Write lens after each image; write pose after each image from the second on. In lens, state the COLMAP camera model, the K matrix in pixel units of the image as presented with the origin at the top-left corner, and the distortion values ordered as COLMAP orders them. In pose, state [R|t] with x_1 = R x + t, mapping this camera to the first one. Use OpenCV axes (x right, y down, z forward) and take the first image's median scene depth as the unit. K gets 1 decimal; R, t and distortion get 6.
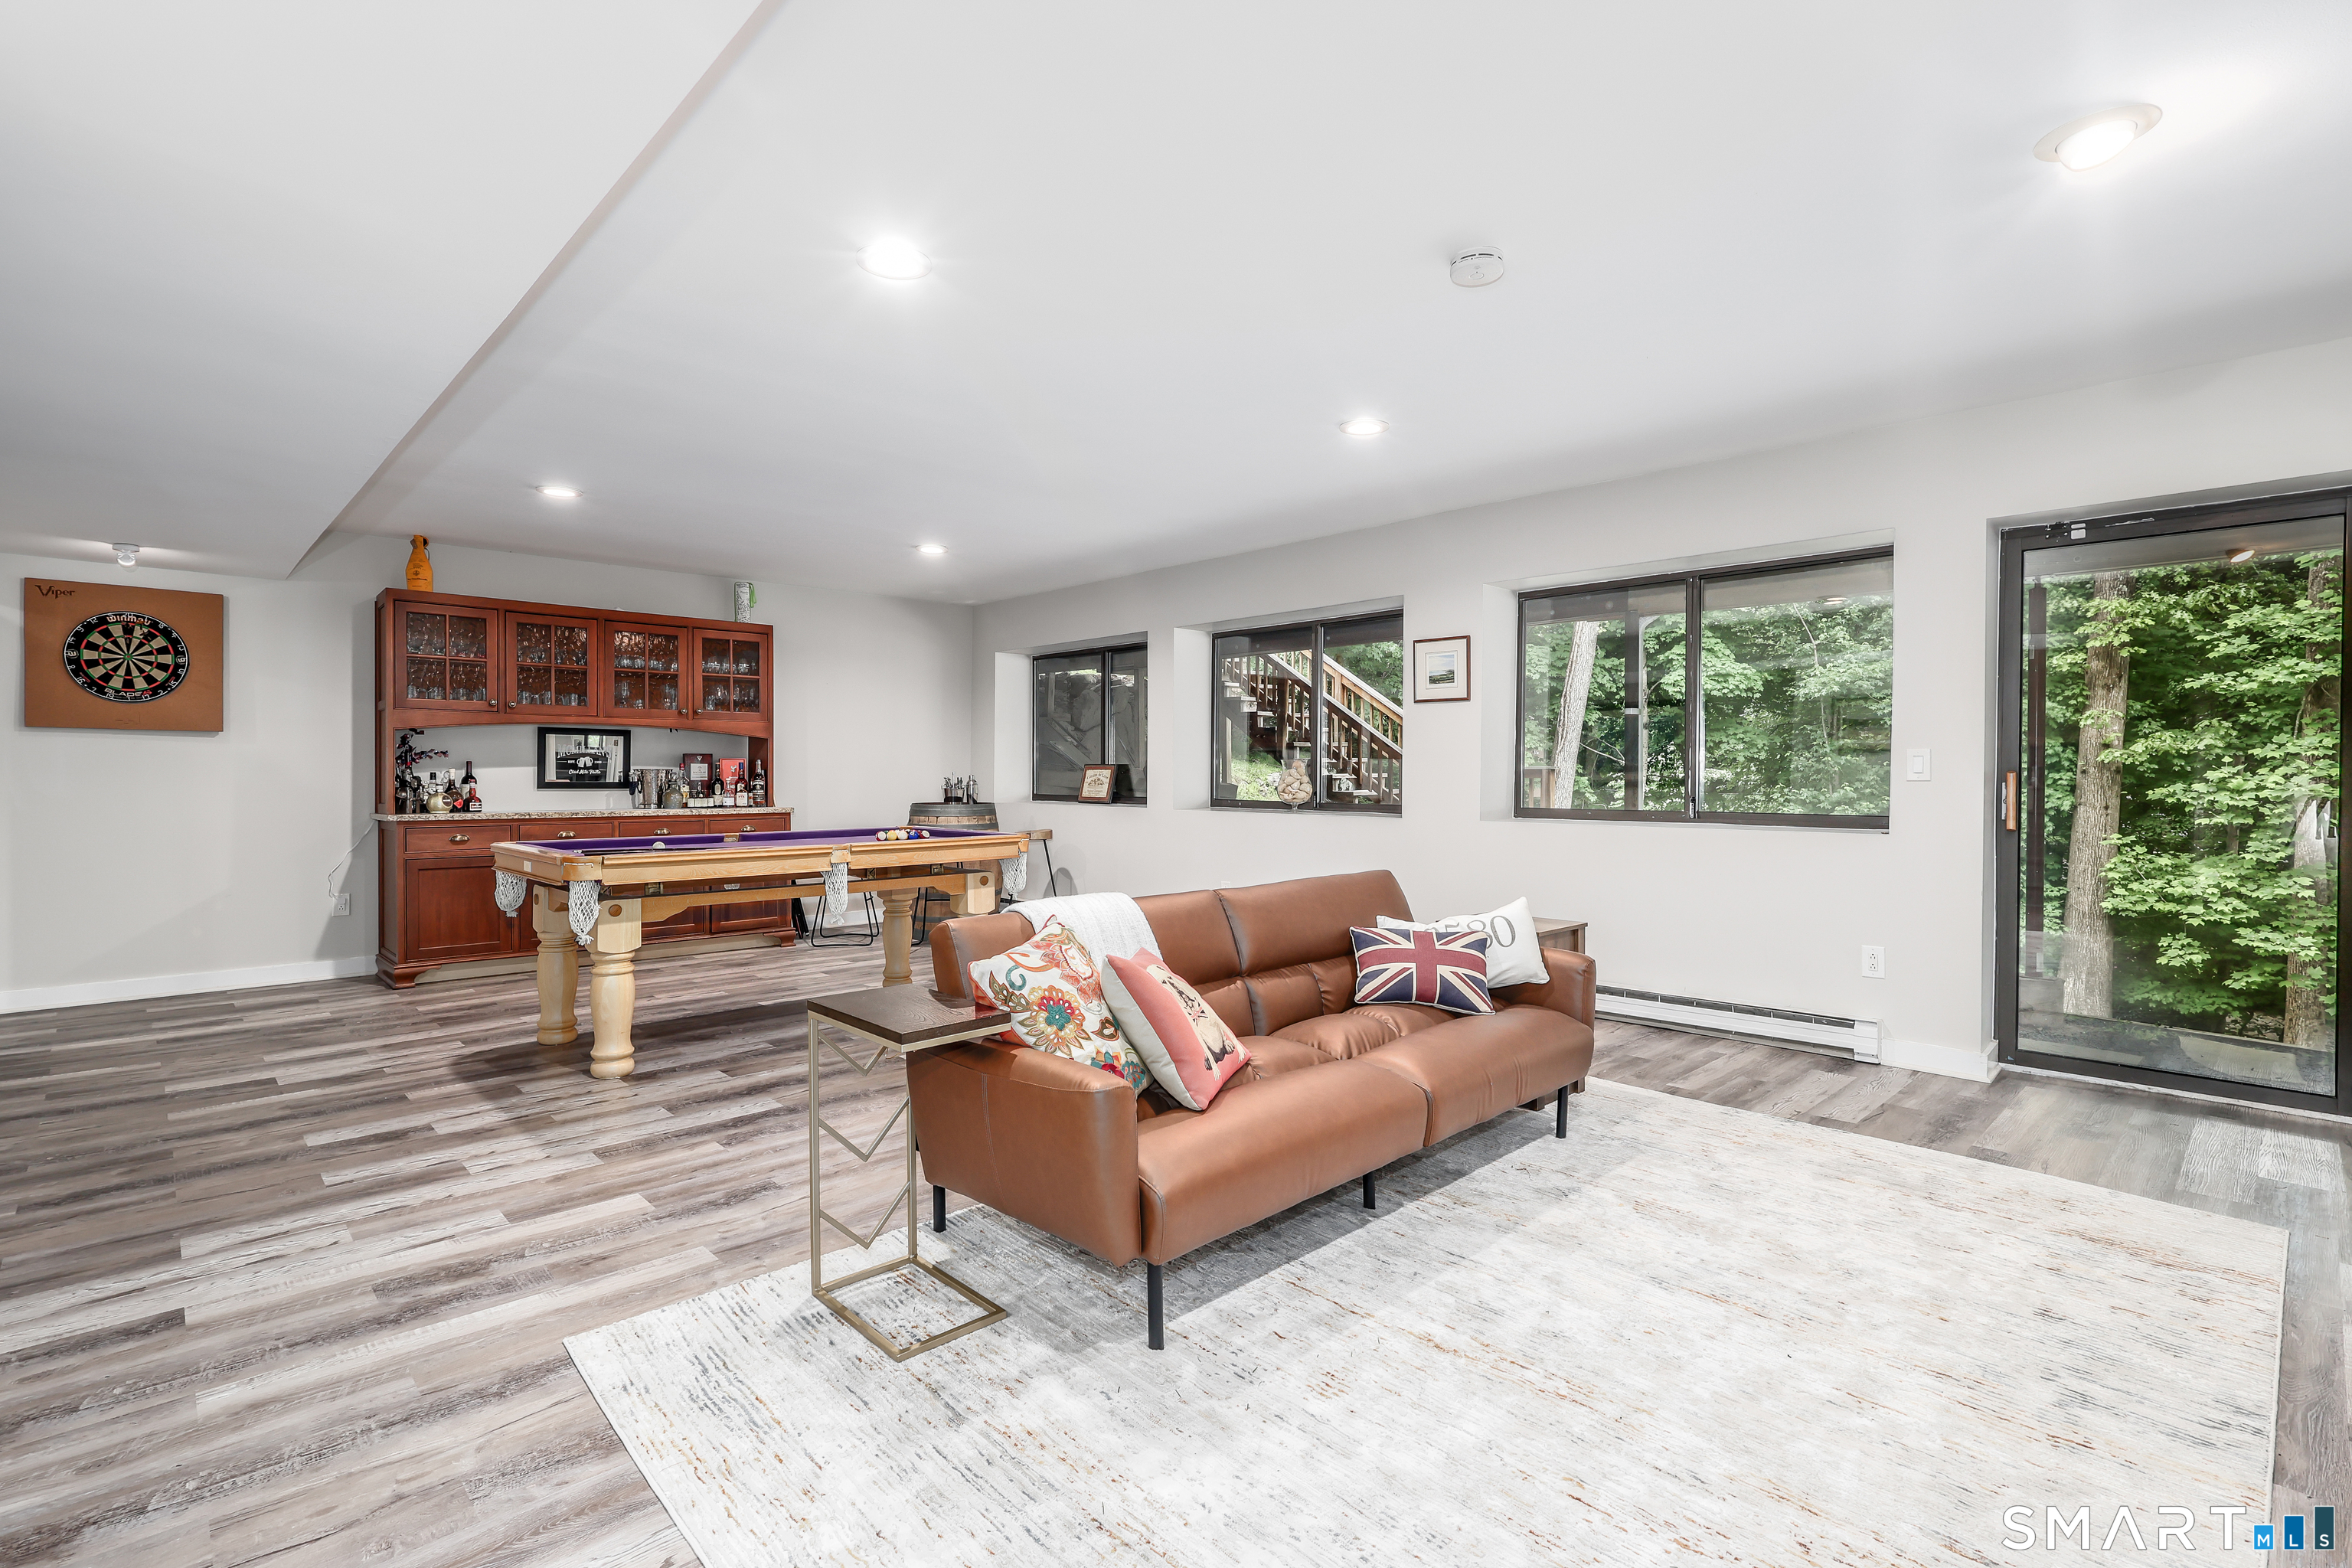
lens RADIAL K [[1086.3, 0, 1176.0], [0, 1086.3, 784.0], [0, 0, 1]] dist [-0.001305, -0.000790]
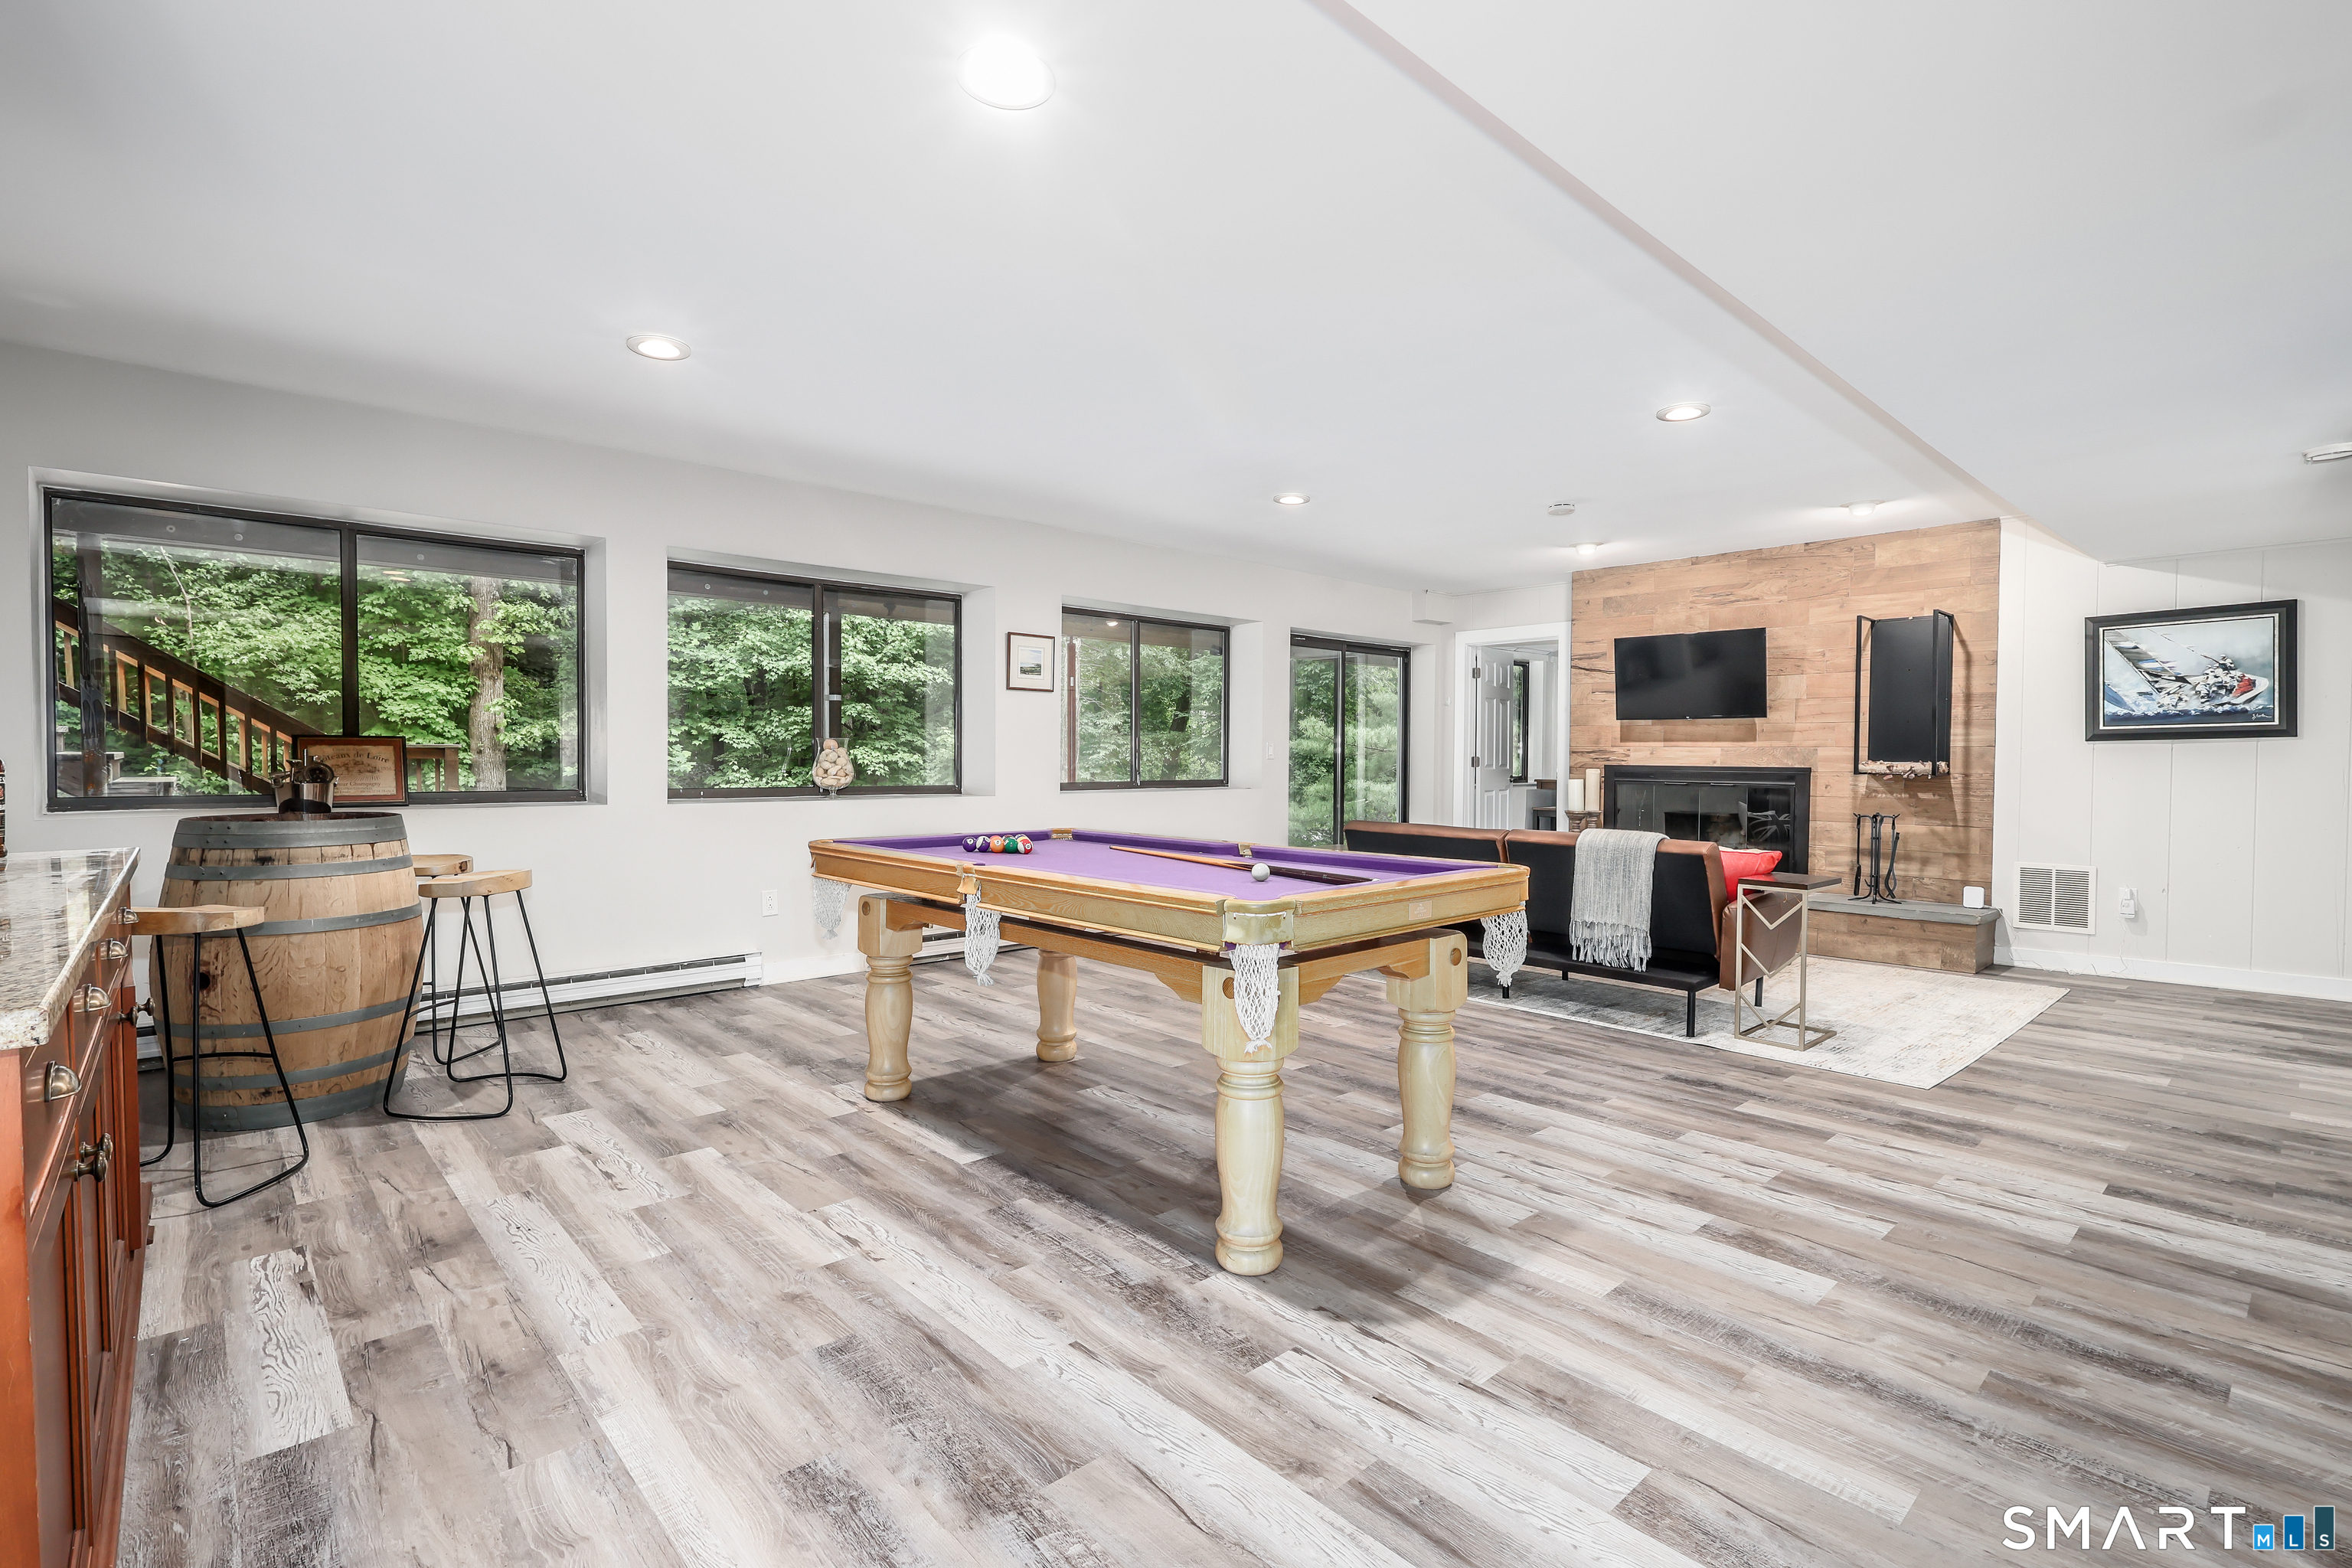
lens RADIAL K [[1086.3, 0, 1176.0], [0, 1086.3, 784.0], [0, 0, 1]] dist [-0.001305, -0.000790]
pose [[0.025207, -0.029087, 0.999259, -1.654039], [0.011257, 0.999522, 0.028811, -0.018555], [-0.999619, 0.010522, 0.025522, 1.545121]]
